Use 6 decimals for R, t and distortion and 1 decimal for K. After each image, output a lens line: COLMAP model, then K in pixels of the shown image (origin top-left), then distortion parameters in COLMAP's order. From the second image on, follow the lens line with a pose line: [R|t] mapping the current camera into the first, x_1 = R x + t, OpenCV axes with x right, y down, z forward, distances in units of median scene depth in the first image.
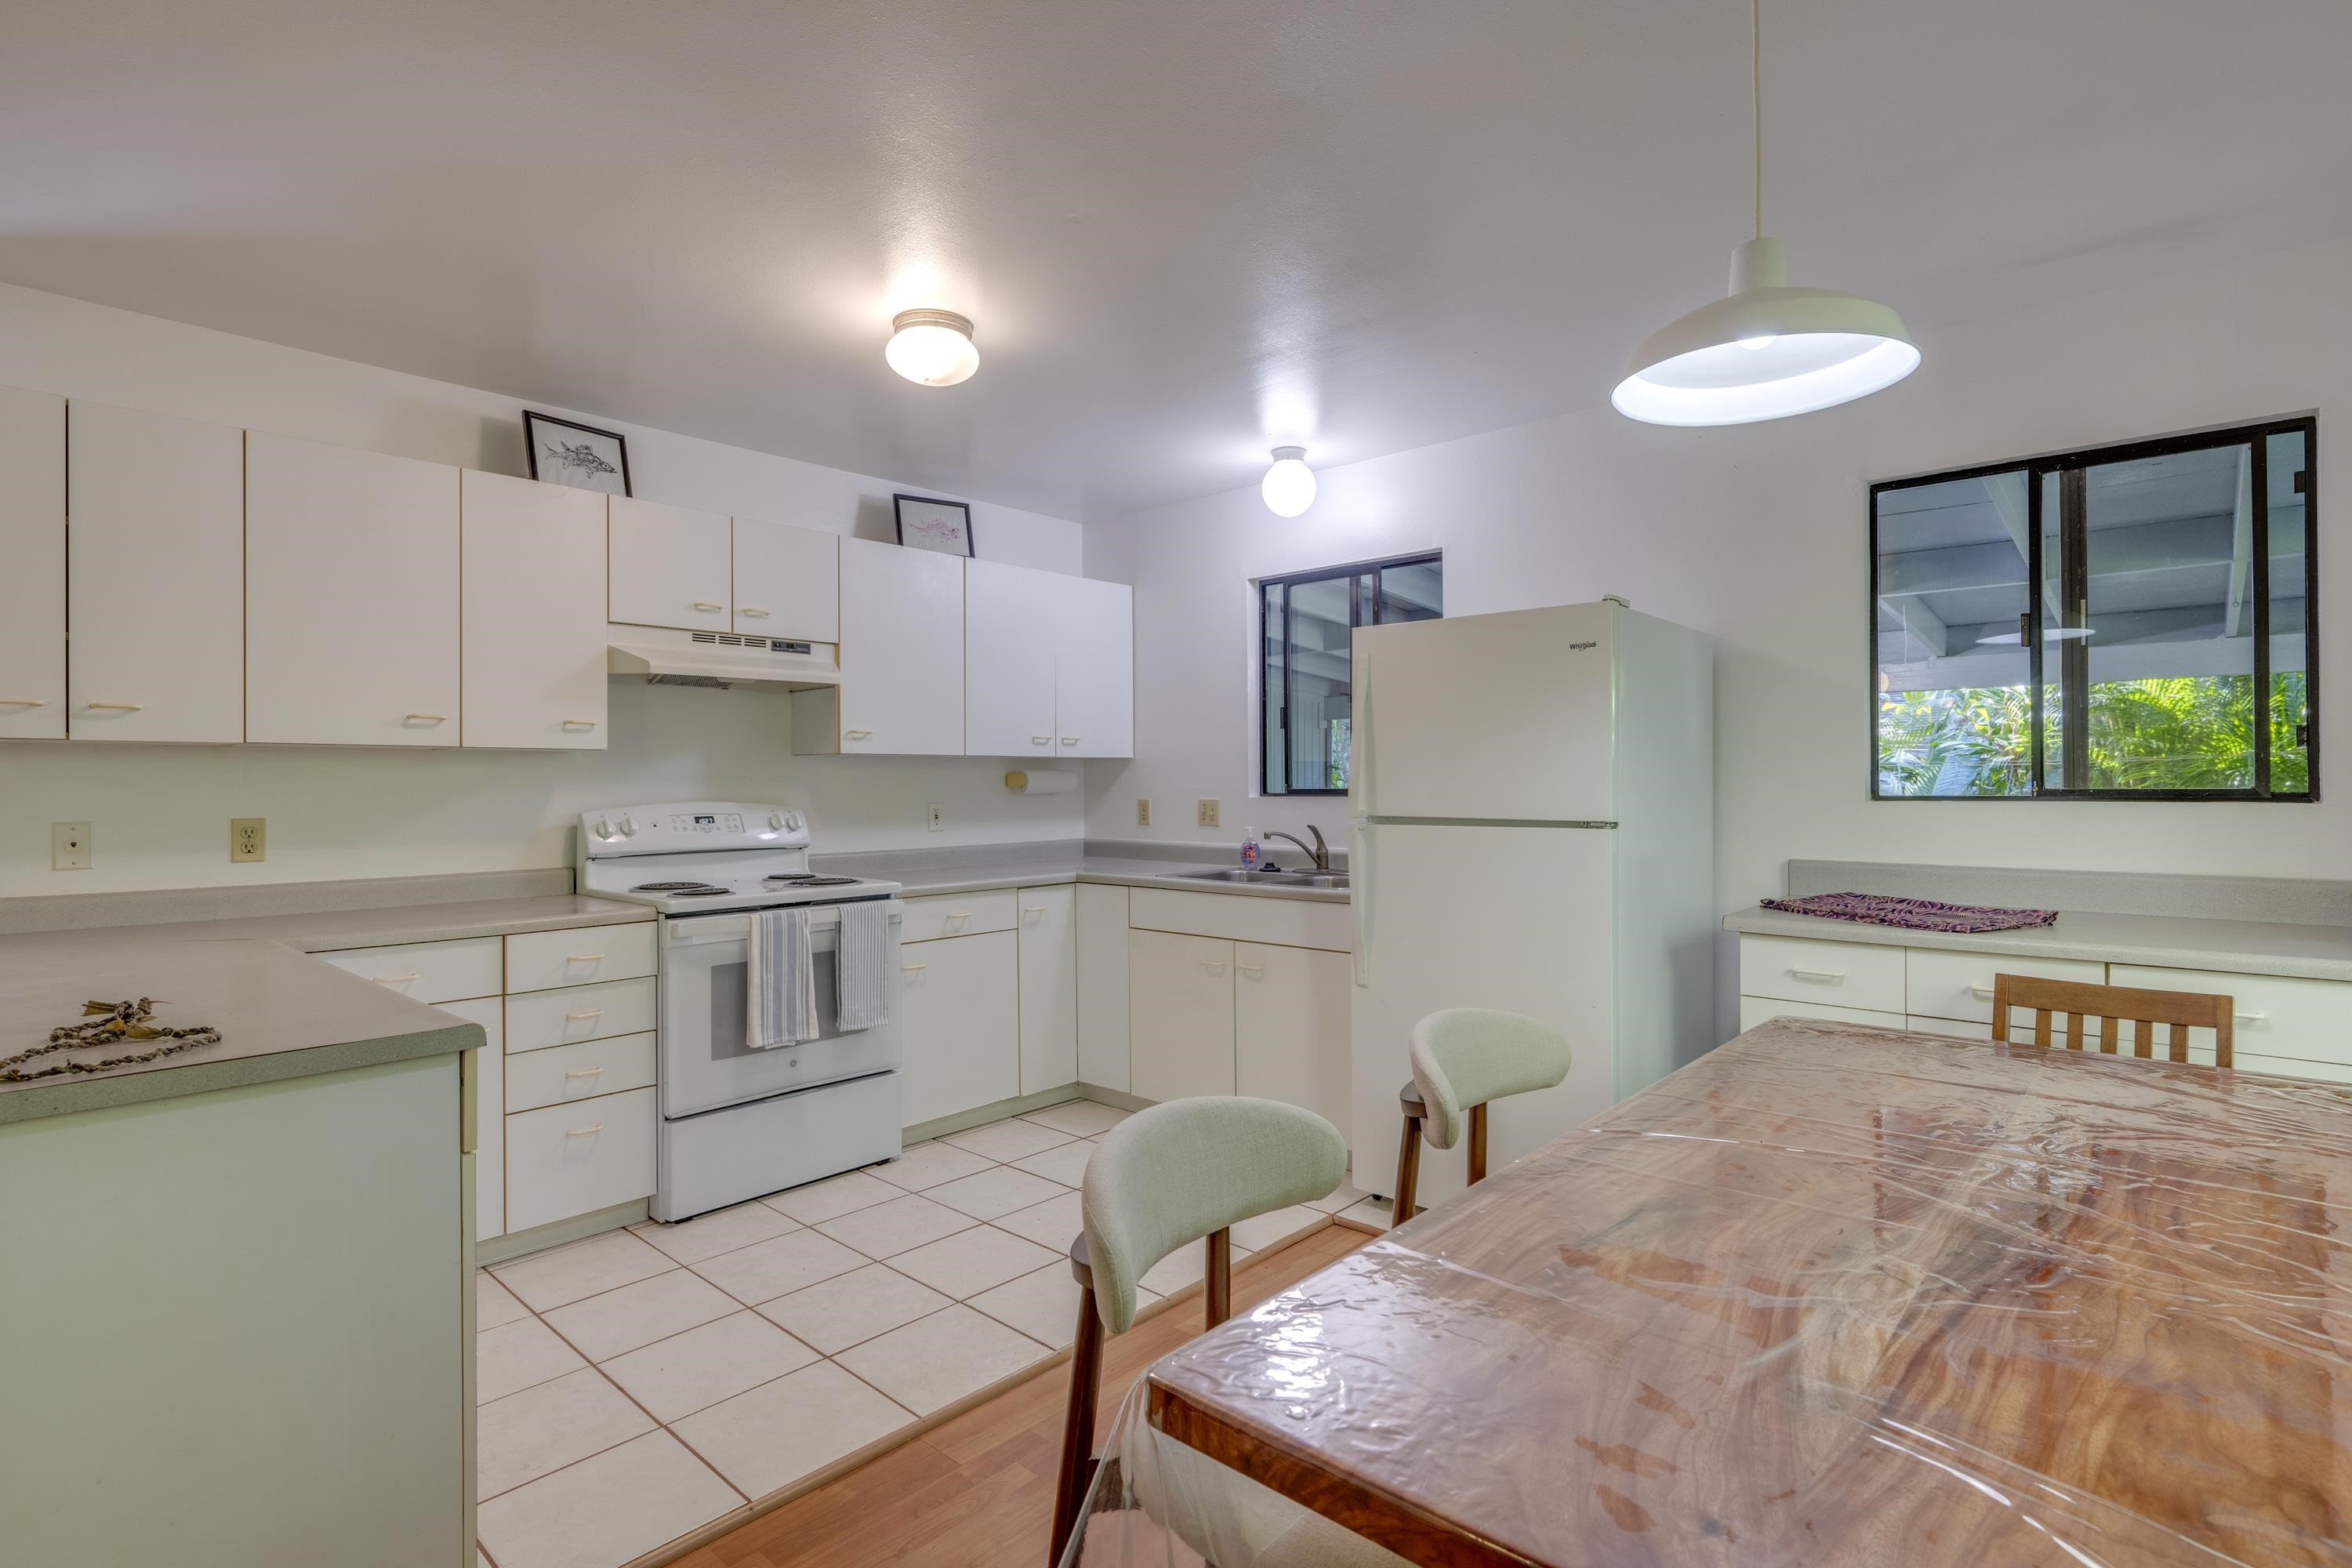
lens RADIAL K [[1139.3, 0, 1169.8], [0, 1139.3, 783.5], [0, 0, 1]] dist [-0.002248, 0.002973]
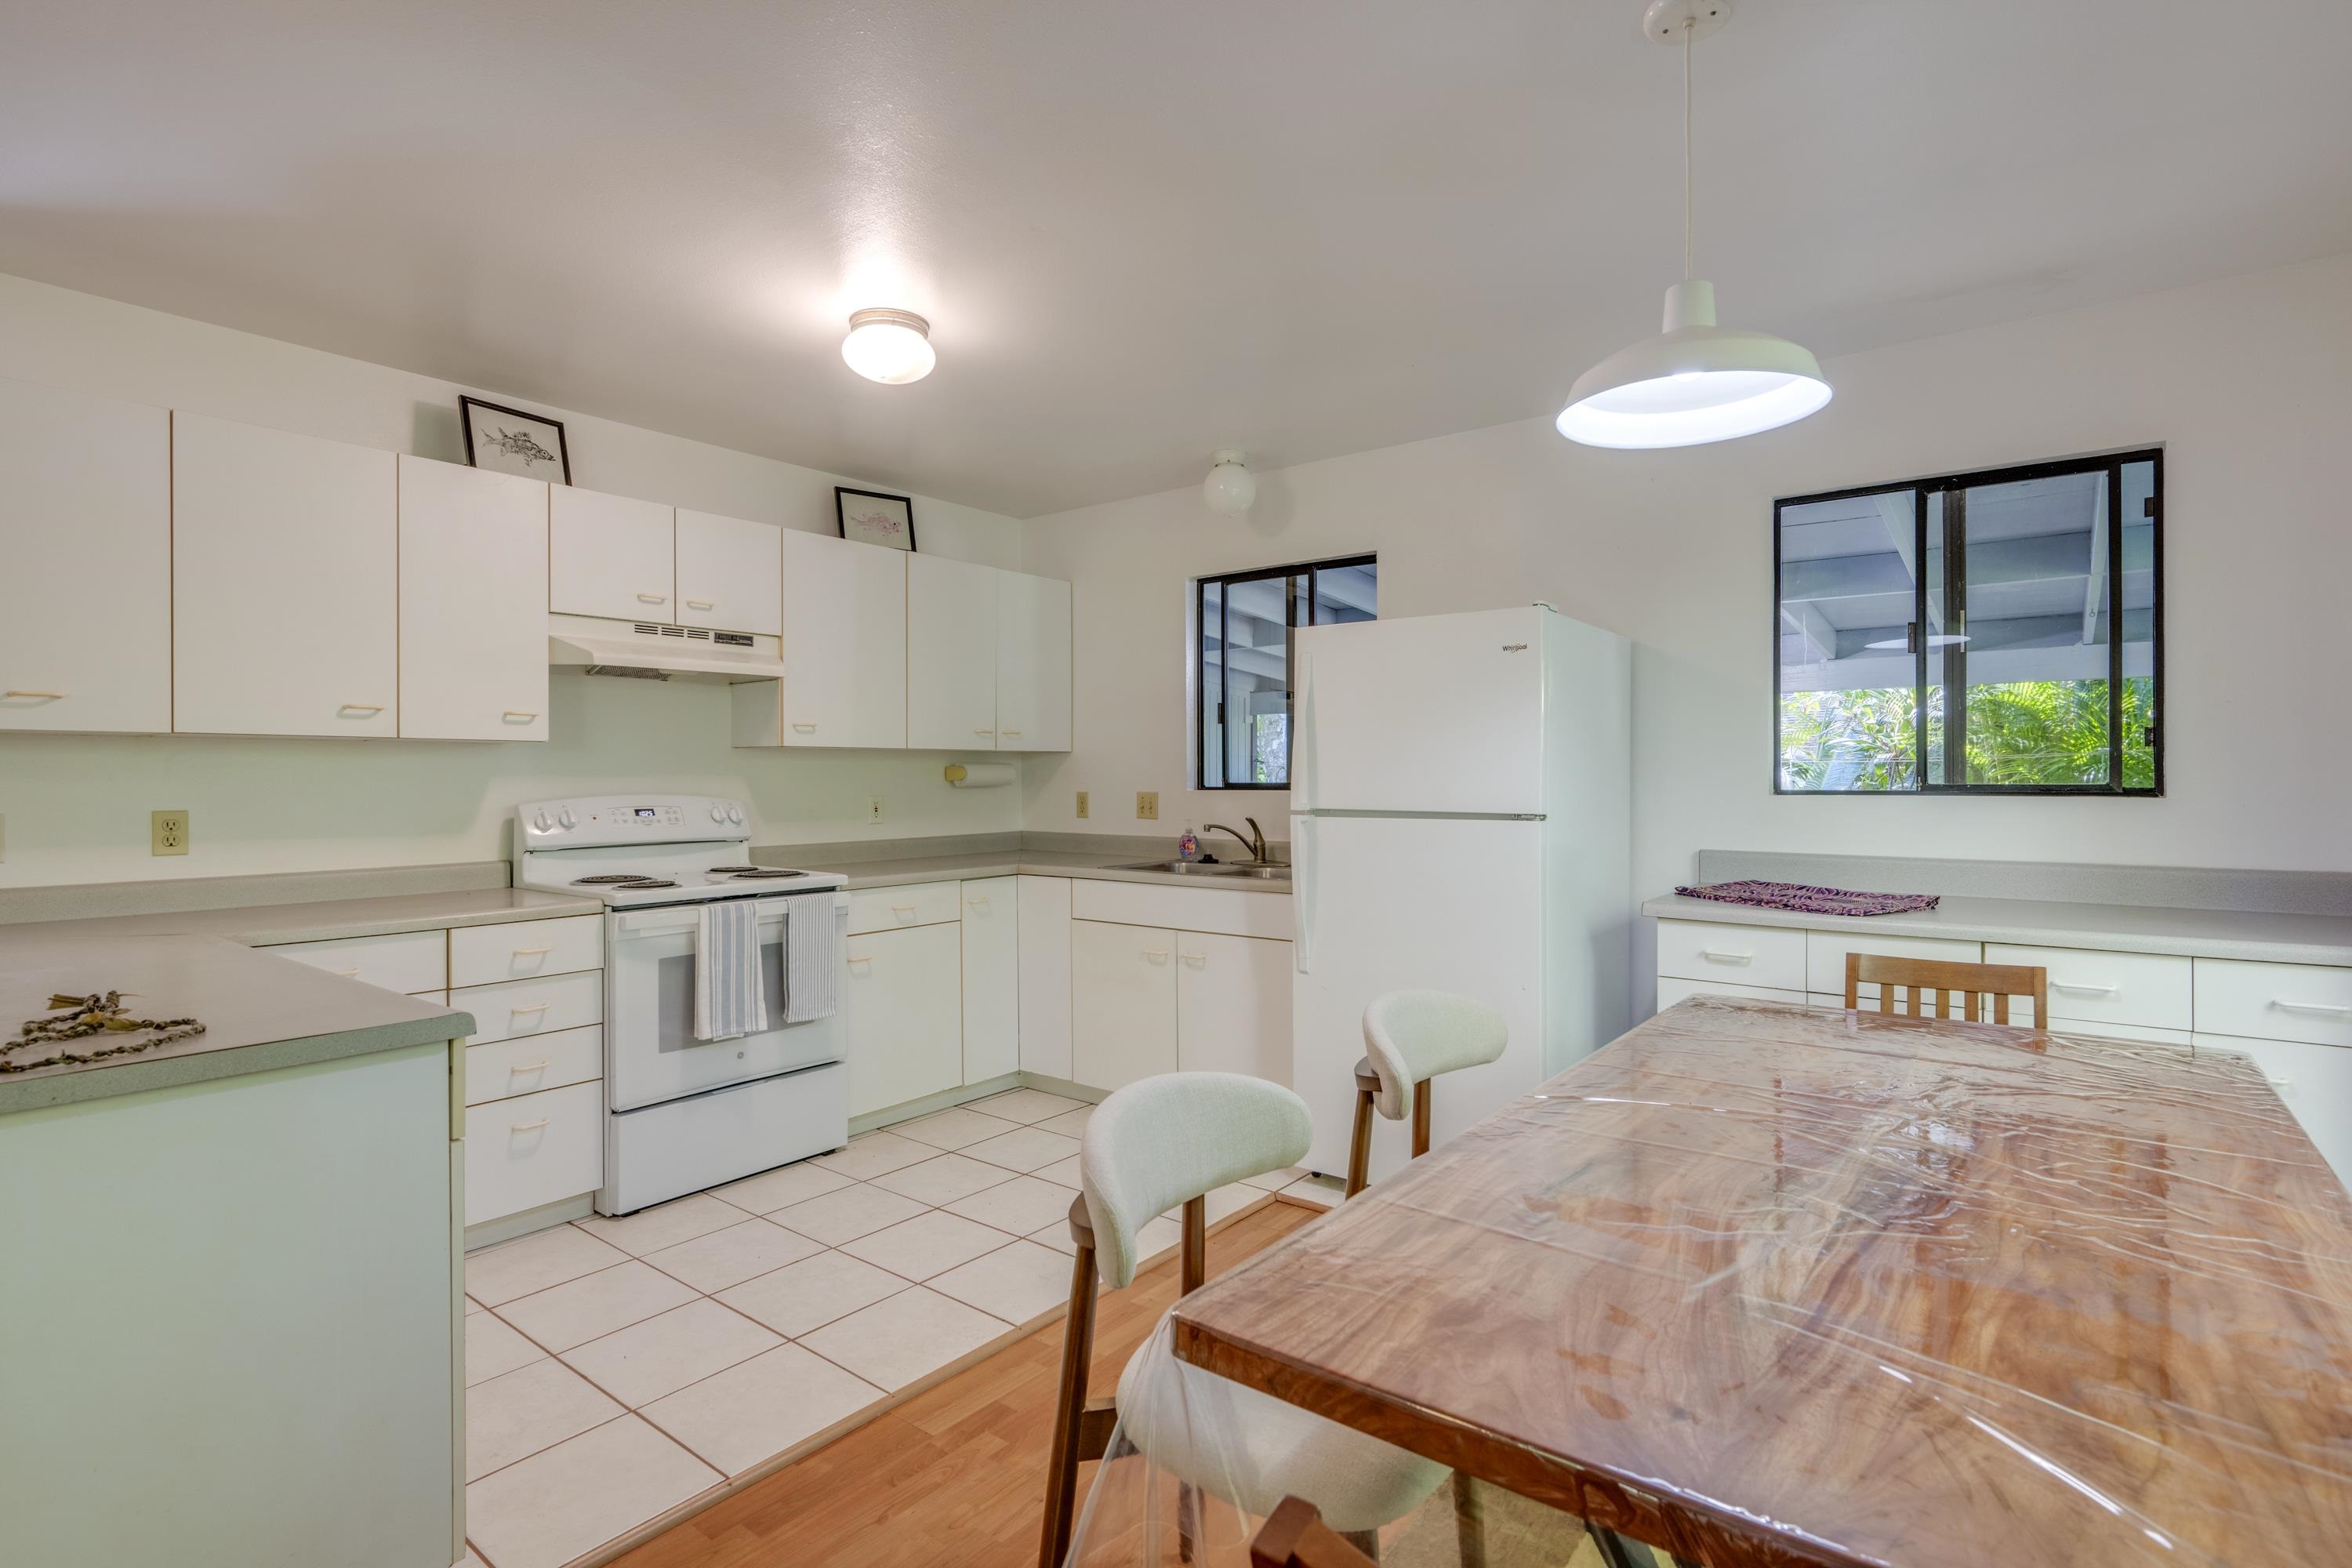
lens RADIAL K [[1139.3, 0, 1170.2], [0, 1139.3, 783.1], [0, 0, 1]] dist [-0.002248, 0.002973]
pose [[0.997337, 0.002160, 0.072896, -0.032097], [-0.002561, 0.999982, 0.005419, -0.000160], [-0.072883, -0.005591, 0.997325, -0.030641]]
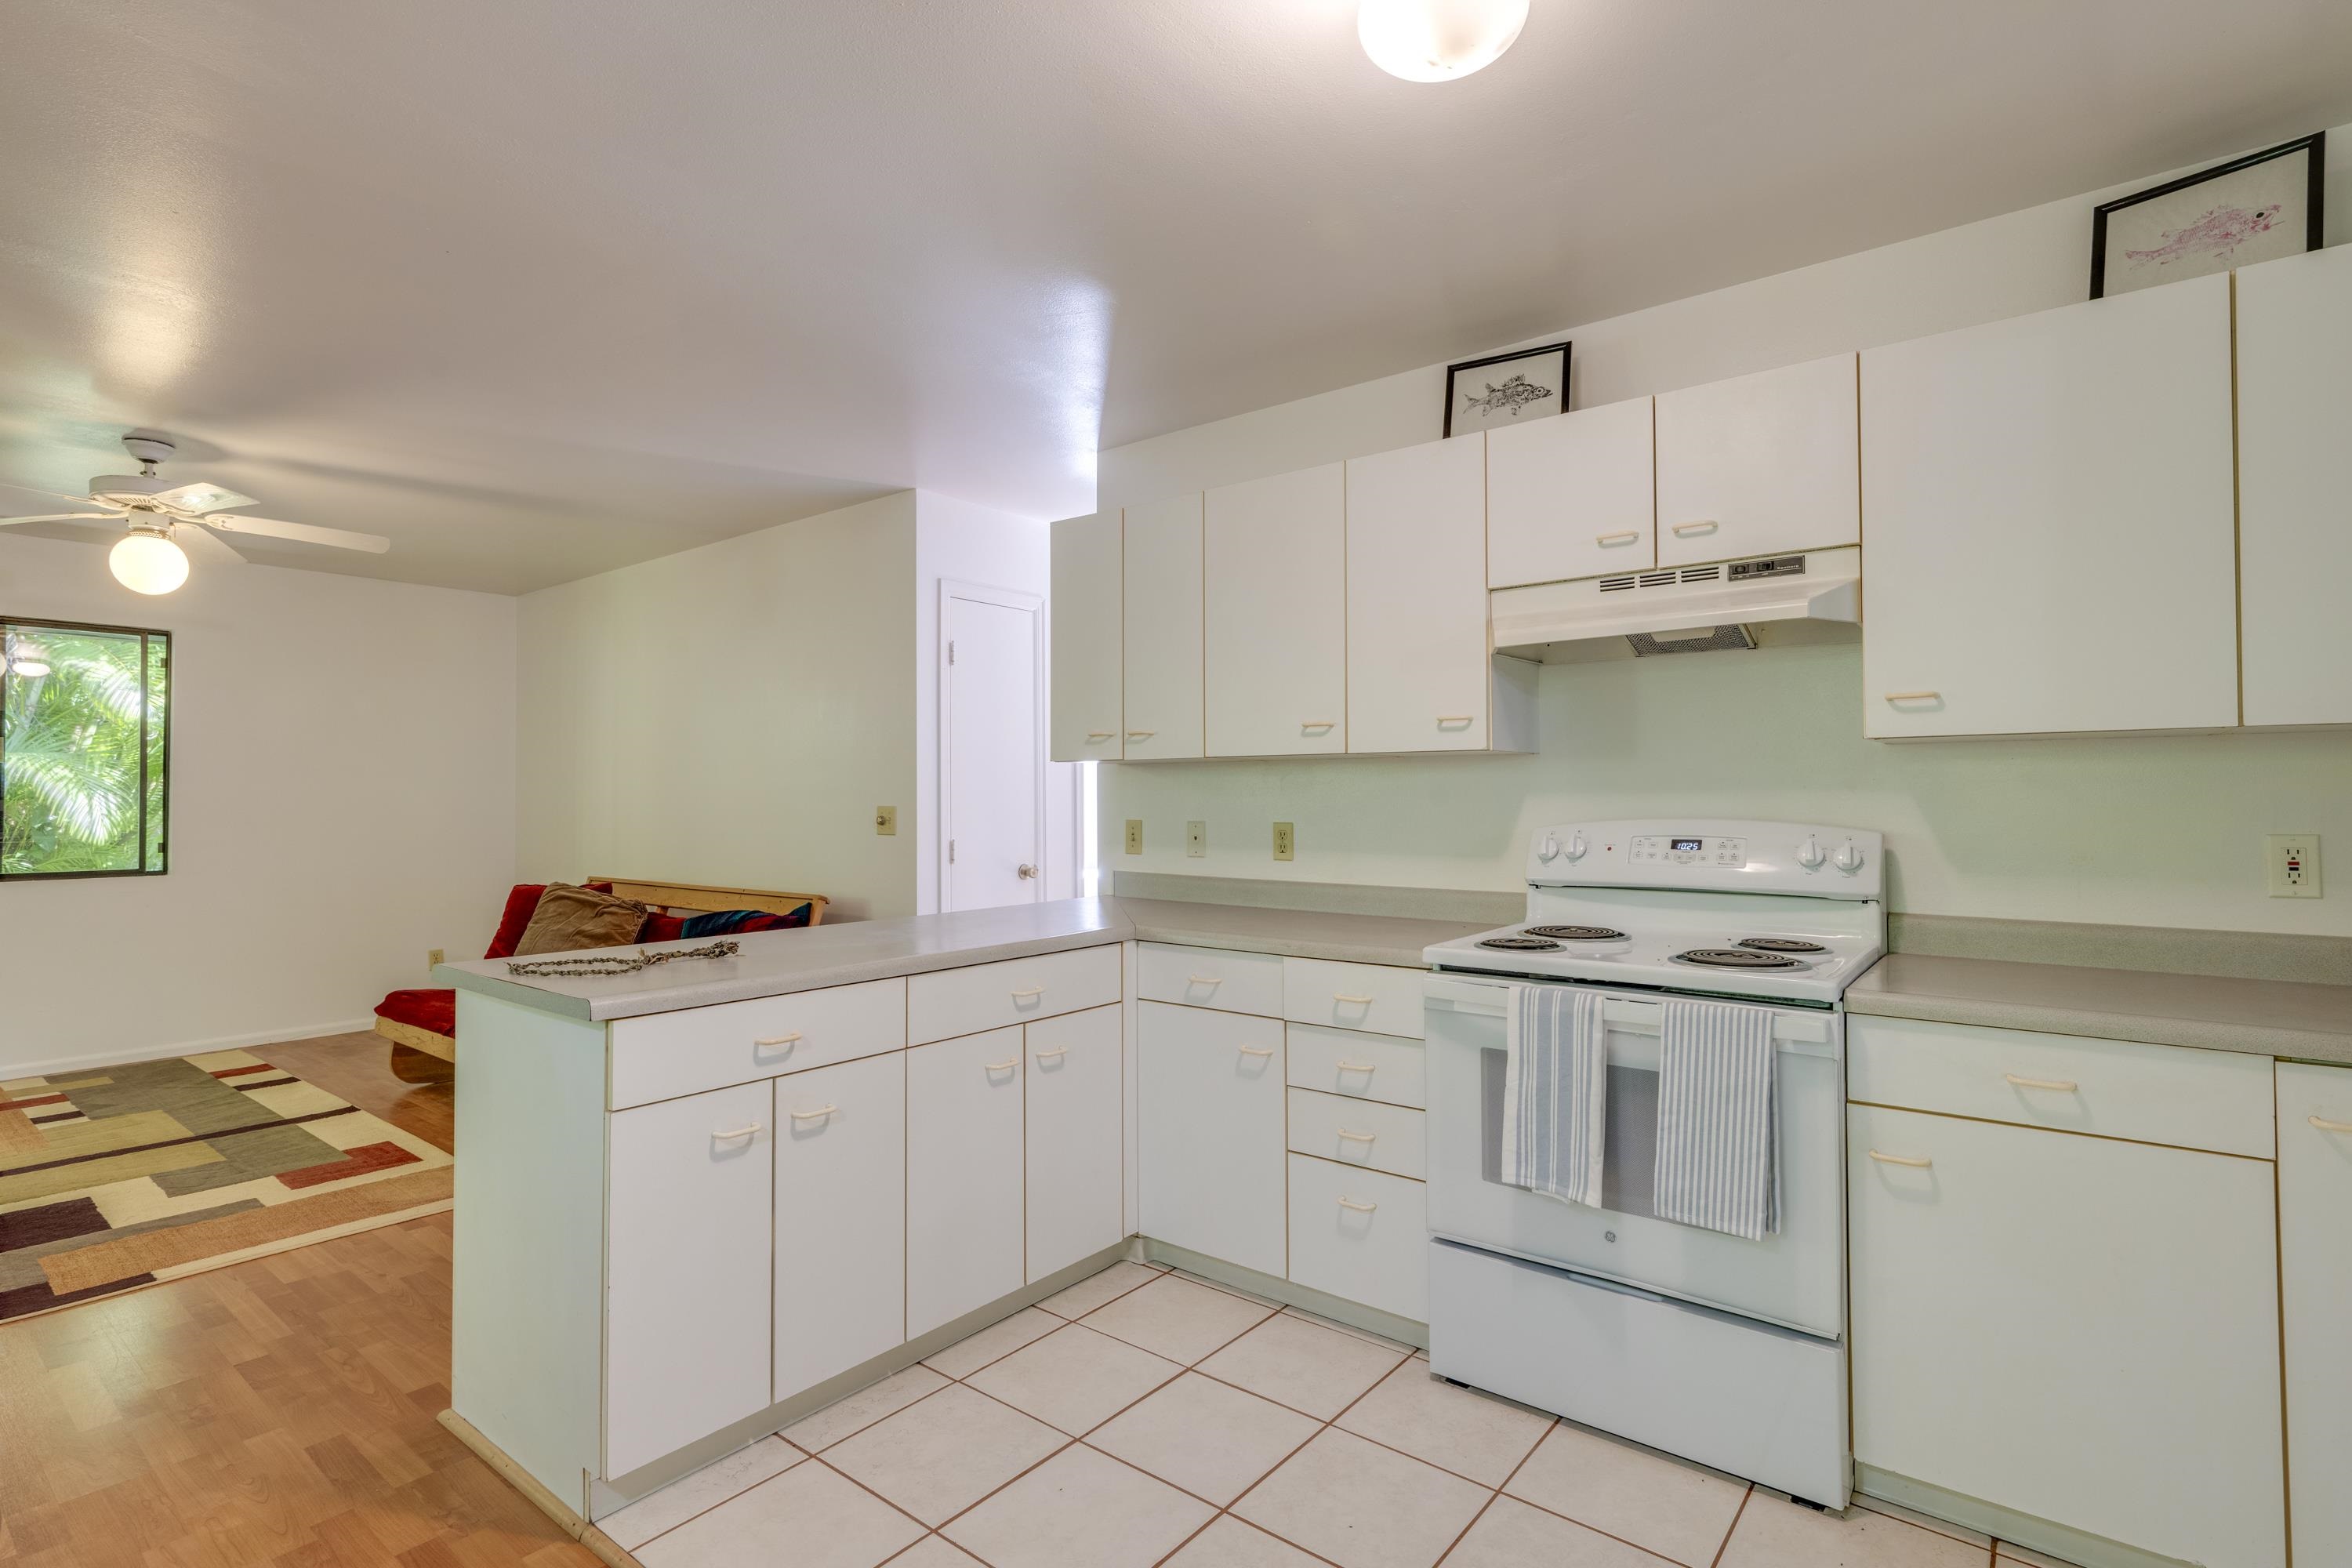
lens RADIAL K [[1139.3, 0, 1177.5], [0, 1139.3, 775.6], [0, 0, 1]] dist [-0.002248, 0.002973]
pose [[0.057604, -0.013040, -0.998254, 0.342274], [0.002141, 0.999914, -0.012938, -0.001894], [0.998337, -0.001392, 0.057626, 0.864539]]
